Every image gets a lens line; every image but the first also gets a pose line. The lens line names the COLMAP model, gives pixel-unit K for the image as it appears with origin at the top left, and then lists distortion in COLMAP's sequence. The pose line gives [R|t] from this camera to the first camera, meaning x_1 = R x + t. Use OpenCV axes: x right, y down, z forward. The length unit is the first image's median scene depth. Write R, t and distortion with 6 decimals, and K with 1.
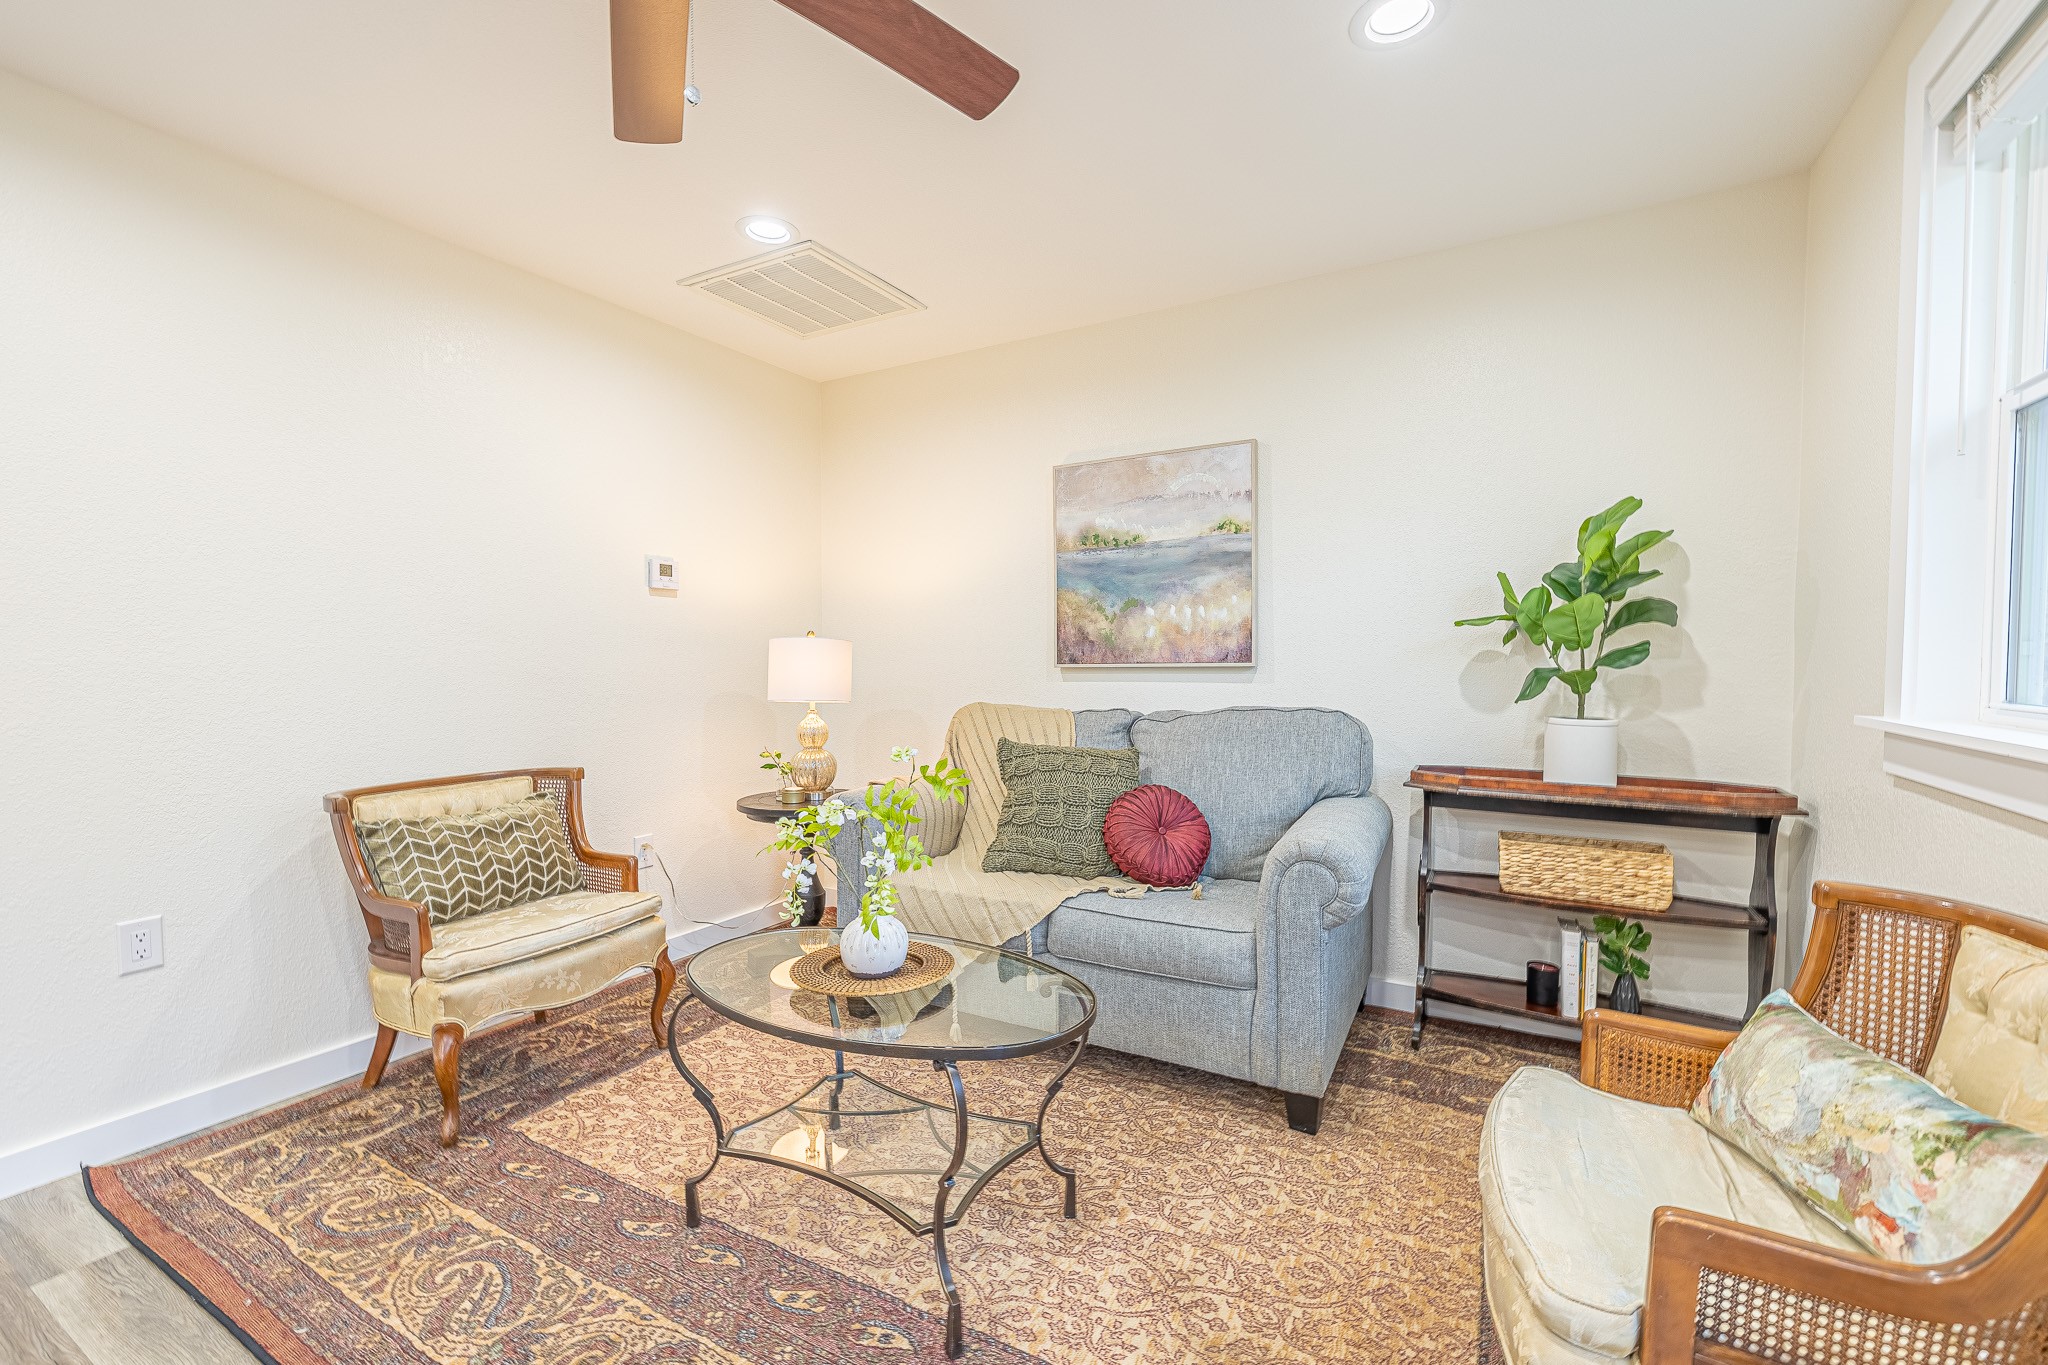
lens RADIAL K [[870.5, 0, 1016.5], [0, 870.5, 678.0], [0, 0, 1]] dist [-0.000914, 0.000034]
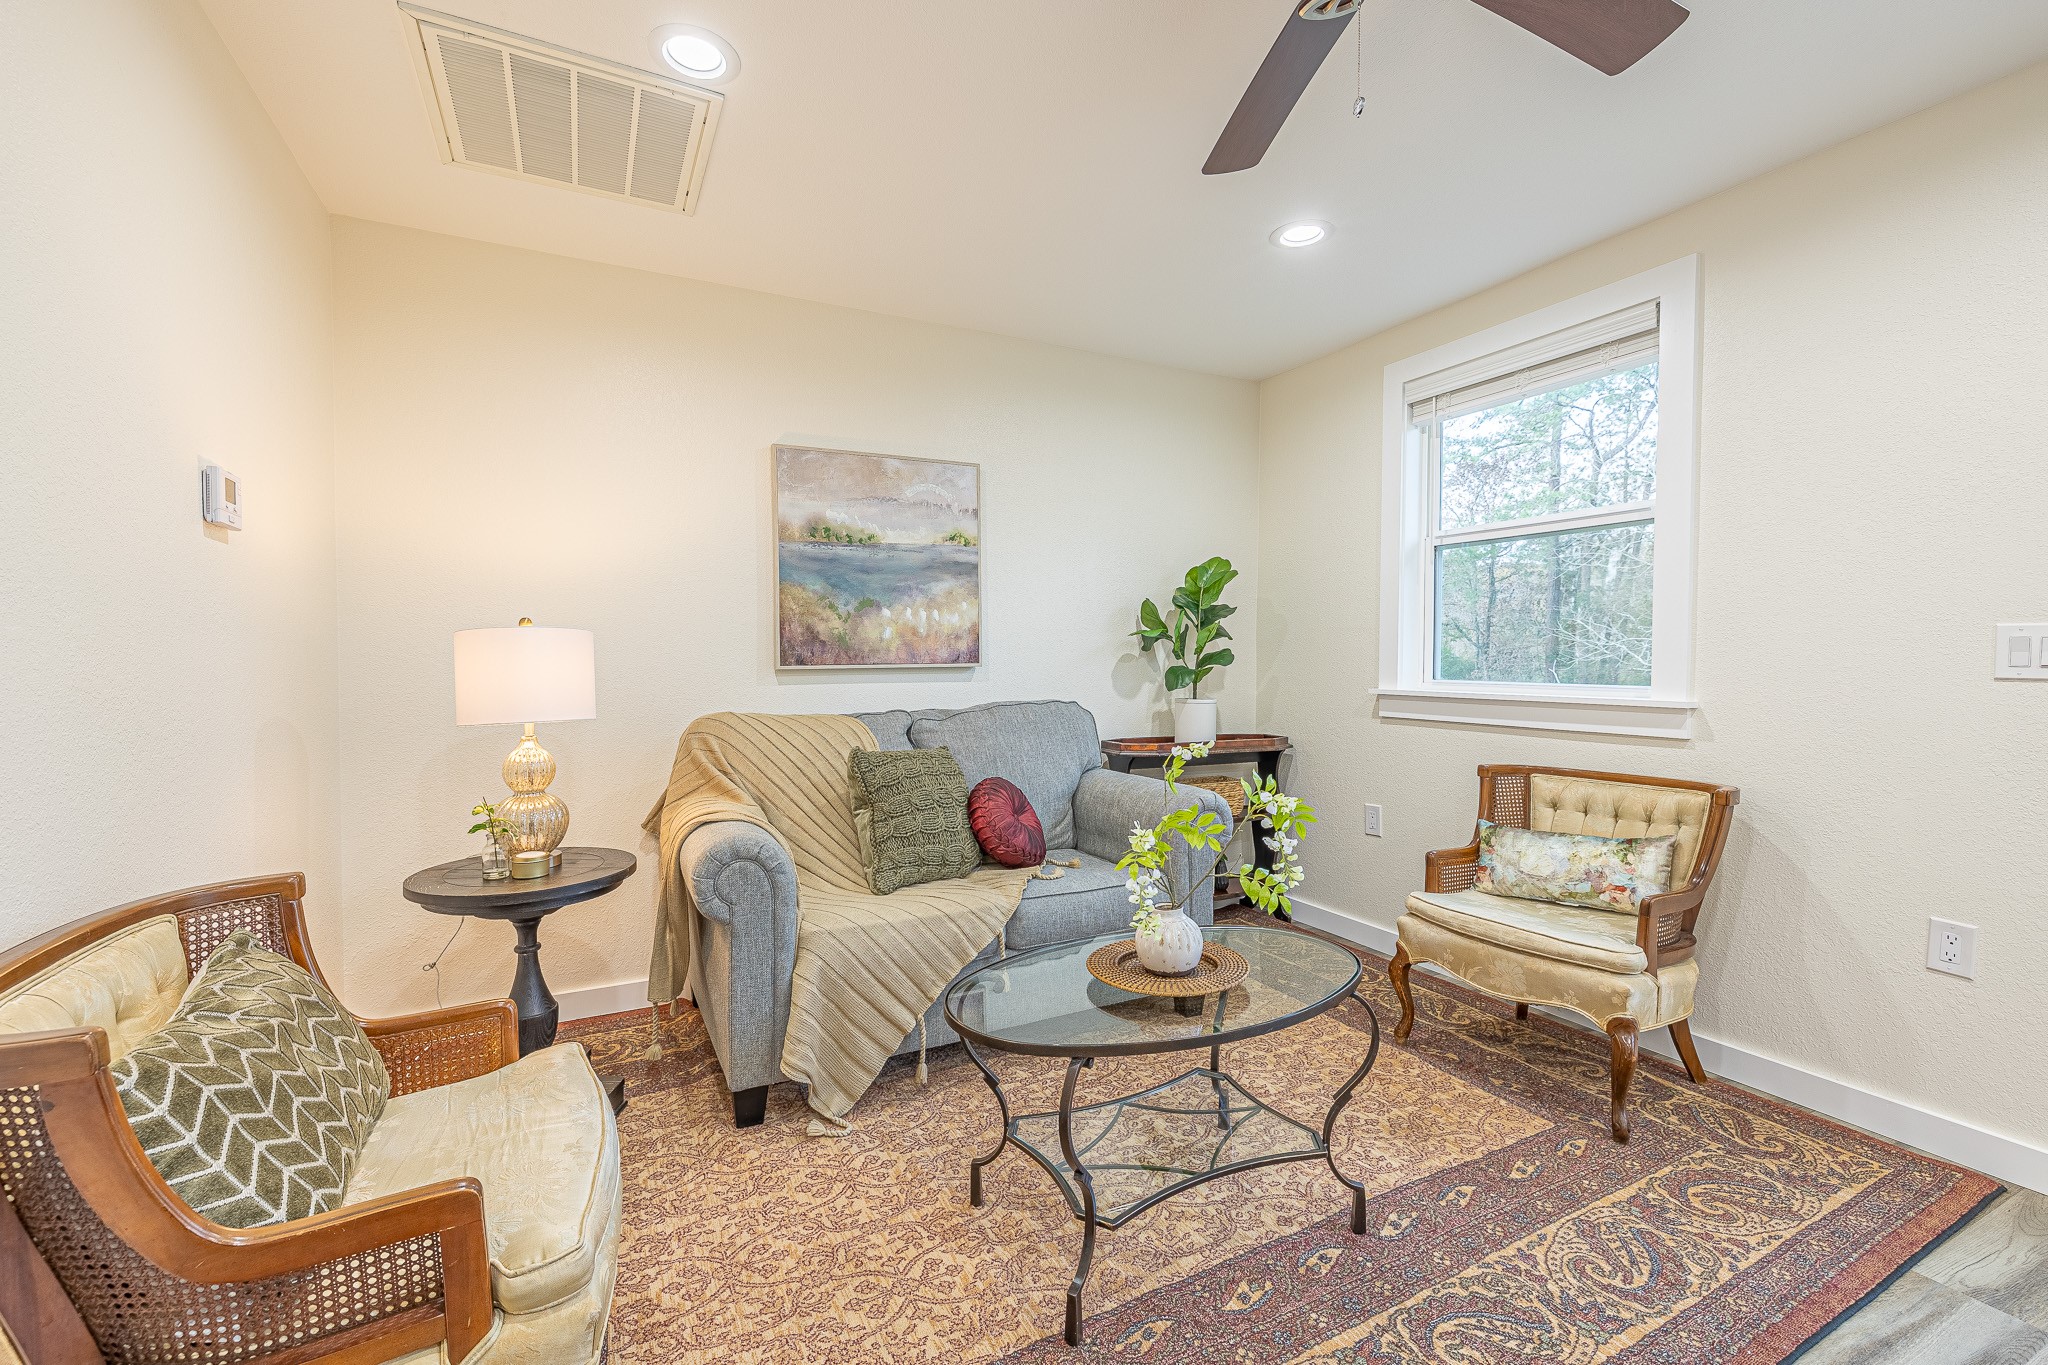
lens RADIAL K [[859.9, 0, 1019.9], [0, 859.9, 678.3], [0, 0, 1]] dist [-0.010013, -0.000127]
pose [[0.554361, -0.016328, 0.832116, -0.588340], [0.019165, 0.999793, 0.006851, -0.004622], [-0.832056, 0.012150, 0.554559, 0.324824]]
